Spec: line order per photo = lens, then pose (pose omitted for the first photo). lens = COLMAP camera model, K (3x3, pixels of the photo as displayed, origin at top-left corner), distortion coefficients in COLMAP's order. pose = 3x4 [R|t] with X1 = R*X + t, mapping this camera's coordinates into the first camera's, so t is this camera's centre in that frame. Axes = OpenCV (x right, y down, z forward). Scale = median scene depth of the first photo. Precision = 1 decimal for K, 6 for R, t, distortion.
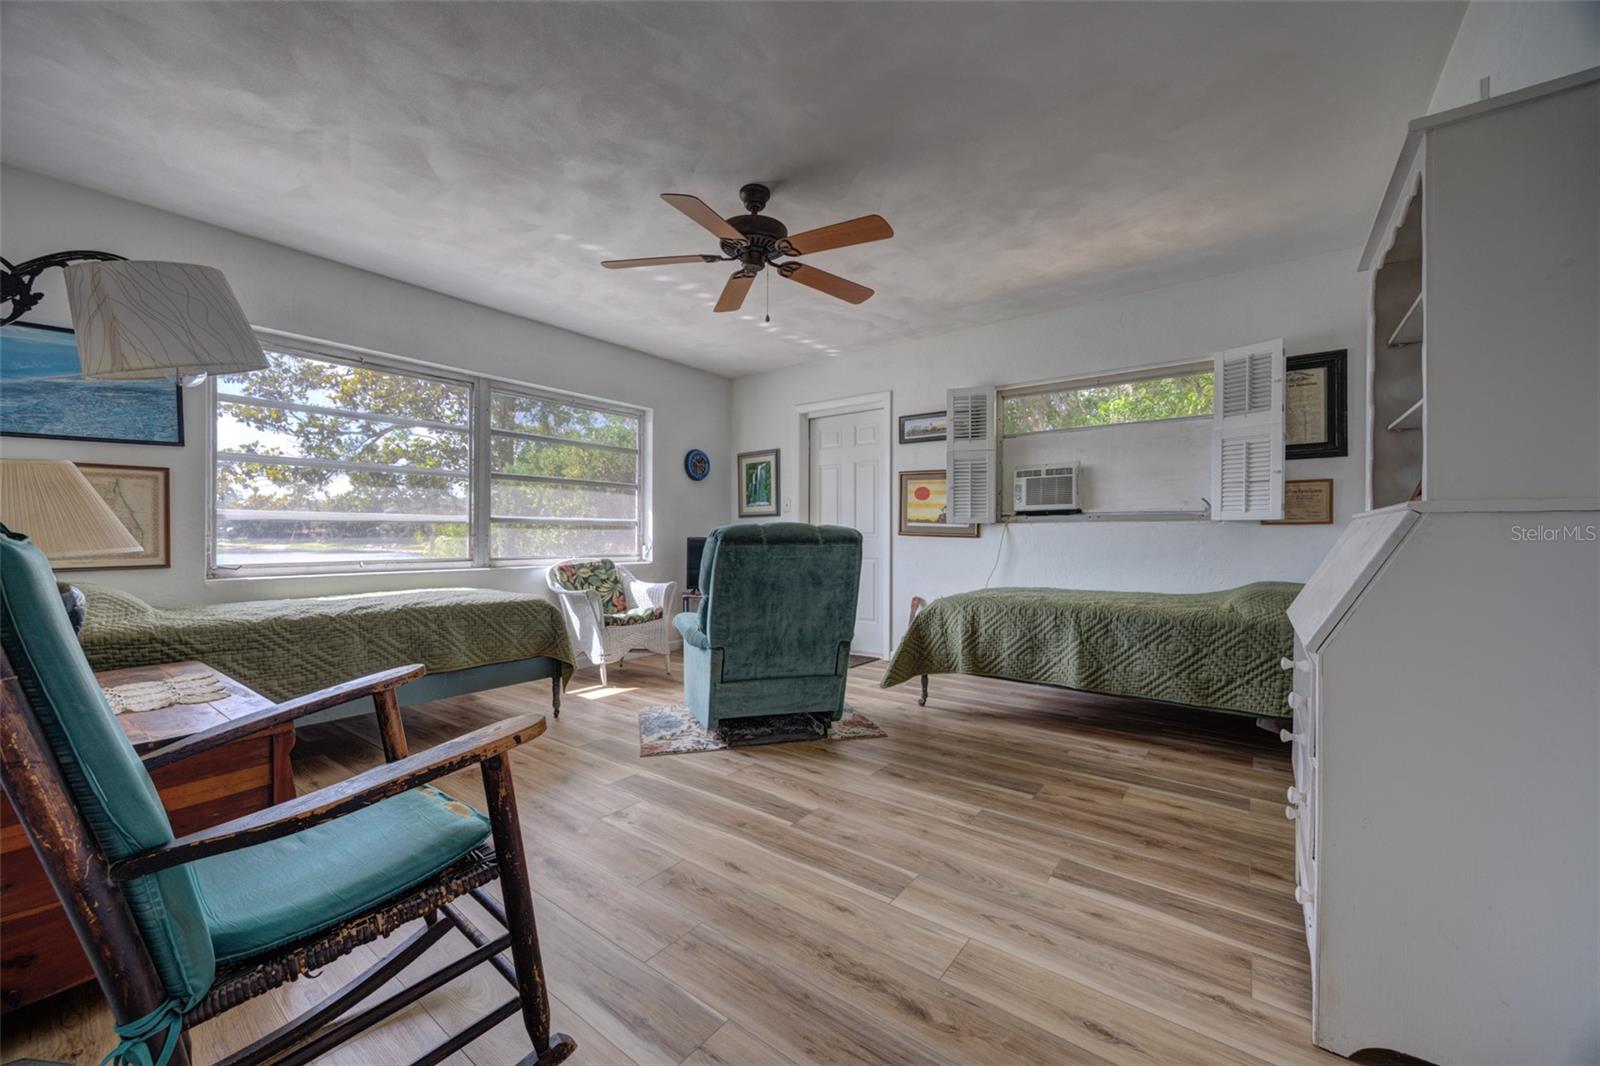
lens RADIAL K [[623.4, 0, 797.1], [0, 623.4, 536.0], [0, 0, 1]] dist [0.005718, 0.000115]
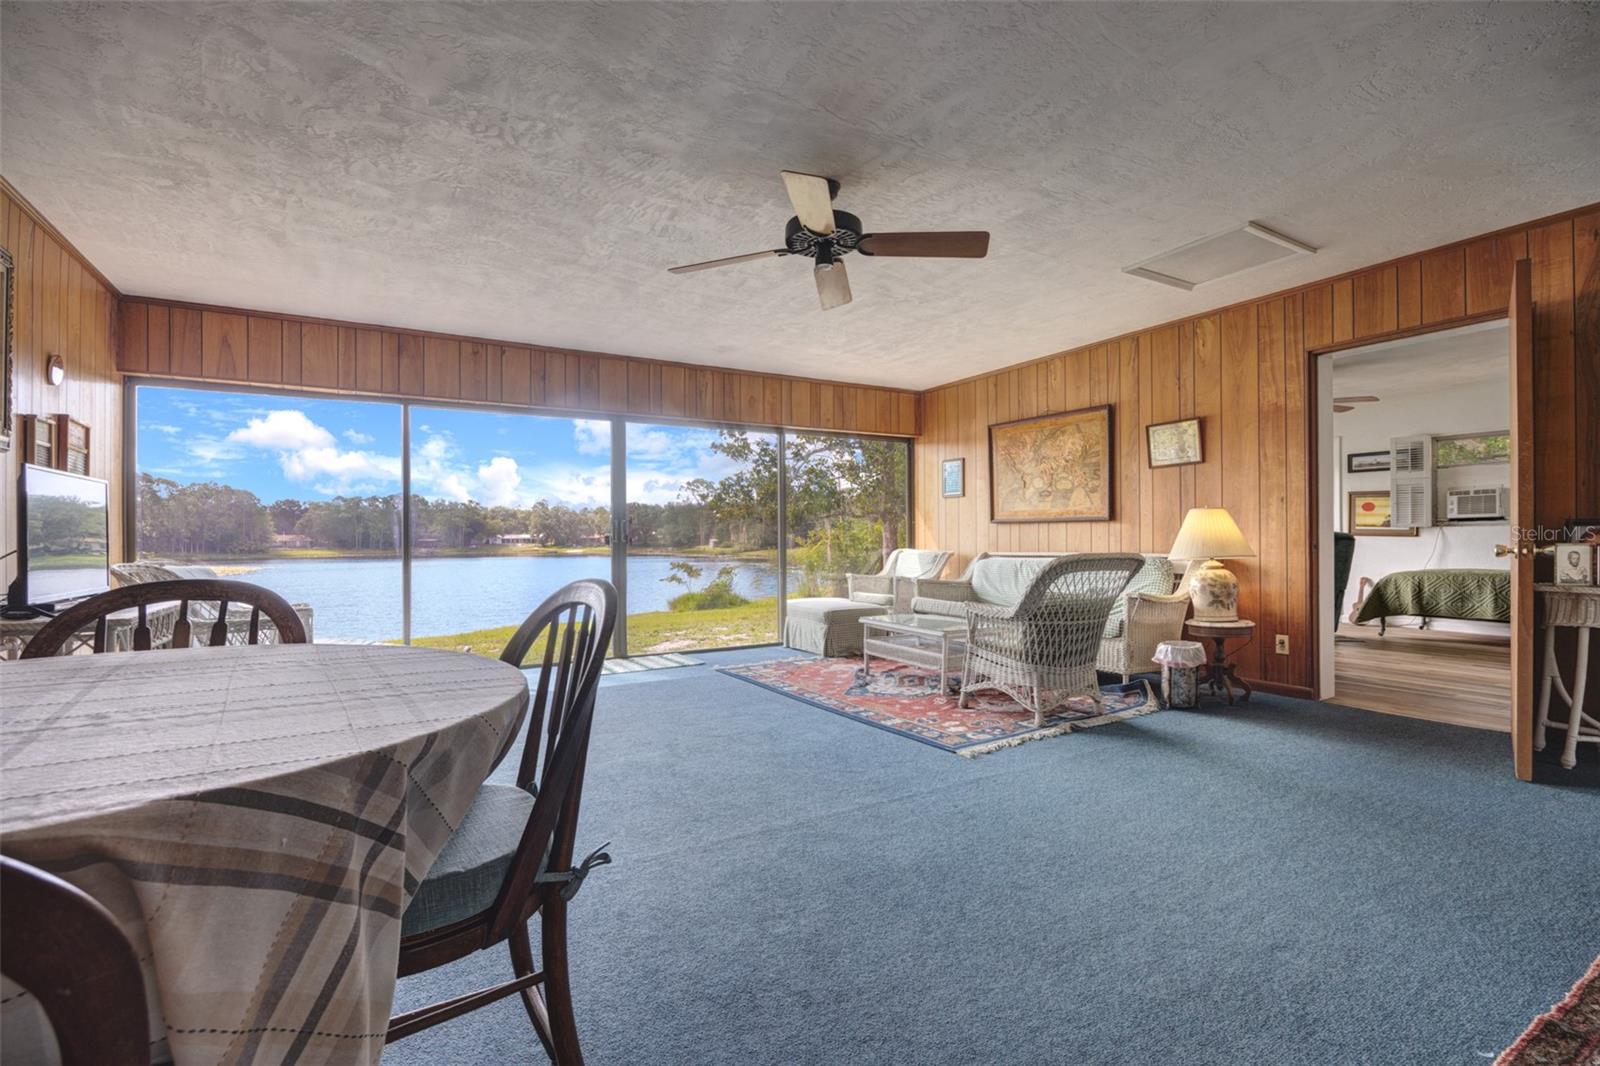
lens RADIAL K [[716.5, 0, 799.0], [0, 716.5, 536.8], [0, 0, 1]] dist [-0.013513, 0.000186]
pose [[0.920621, -0.008155, -0.390373, -0.522053], [0.007560, 0.999967, -0.003062, -0.003740], [0.390385, -0.000133, 0.920652, -1.452627]]
